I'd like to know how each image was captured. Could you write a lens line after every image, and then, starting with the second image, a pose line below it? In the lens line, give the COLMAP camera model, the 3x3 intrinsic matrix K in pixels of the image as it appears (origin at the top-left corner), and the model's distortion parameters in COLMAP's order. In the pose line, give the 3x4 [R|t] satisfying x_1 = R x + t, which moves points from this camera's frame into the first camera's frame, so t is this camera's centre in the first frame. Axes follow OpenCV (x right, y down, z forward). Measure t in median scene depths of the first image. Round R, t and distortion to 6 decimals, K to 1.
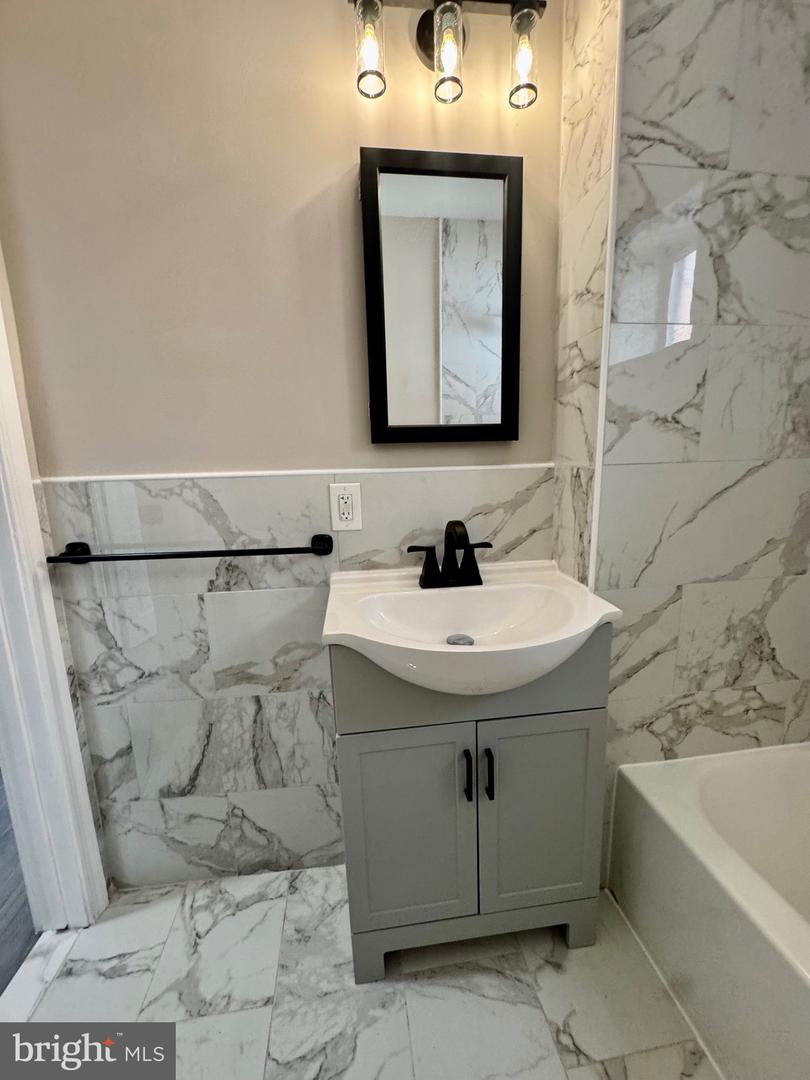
lens RADIAL K [[431.9, 0, 405.6], [0, 431.9, 539.6], [0, 0, 1]] dist [-0.000709, 0.000008]
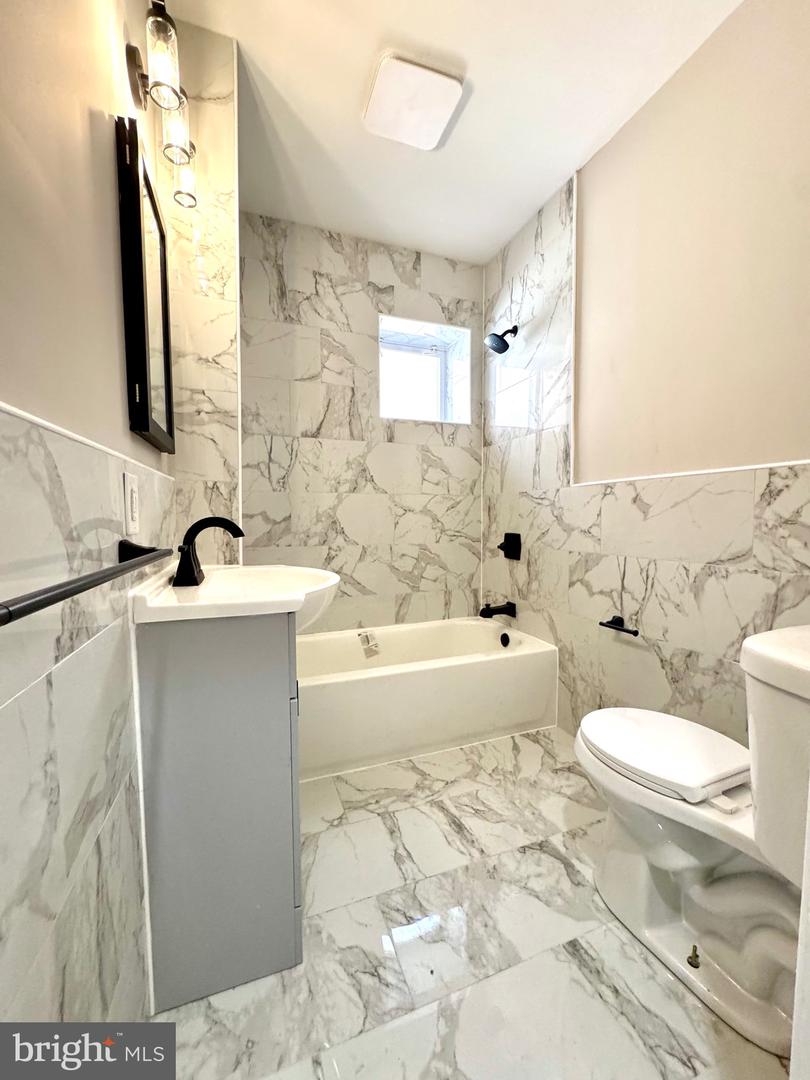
lens RADIAL K [[431.9, 0, 405.1], [0, 431.9, 540.5], [0, 0, 1]] dist [-0.000709, 0.000008]
pose [[-0.220460, -0.032196, 0.974864, -1.139366], [0.188540, 0.979199, 0.074977, 0.028157], [-0.957001, 0.200330, -0.209804, 0.793082]]
